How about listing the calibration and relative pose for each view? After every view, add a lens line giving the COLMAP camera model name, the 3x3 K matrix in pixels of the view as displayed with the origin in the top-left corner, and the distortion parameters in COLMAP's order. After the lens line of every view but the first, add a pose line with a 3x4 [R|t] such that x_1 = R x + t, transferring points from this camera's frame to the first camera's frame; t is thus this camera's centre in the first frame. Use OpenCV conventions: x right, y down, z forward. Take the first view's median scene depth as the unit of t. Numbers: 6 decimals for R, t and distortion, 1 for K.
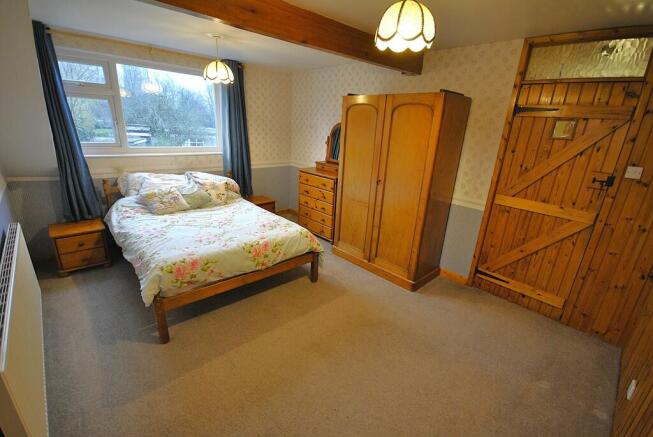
lens RADIAL K [[287.8, 0, 328.0], [0, 287.8, 219.3], [0, 0, 1]] dist [-0.000271, -0.000924]
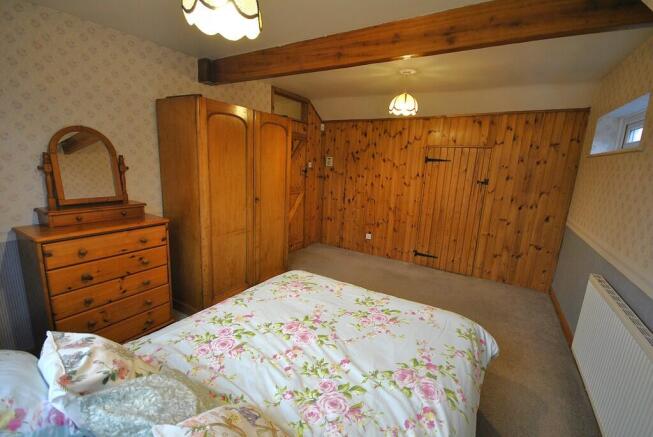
lens RADIAL K [[287.8, 0, 327.6], [0, 287.8, 217.4], [0, 0, 1]] dist [-0.000271, -0.000924]
pose [[-0.251351, -0.253464, 0.934119, -0.835156], [0.251562, 0.914828, 0.315920, -0.339133], [-0.934633, 0.314396, -0.166181, 1.011317]]
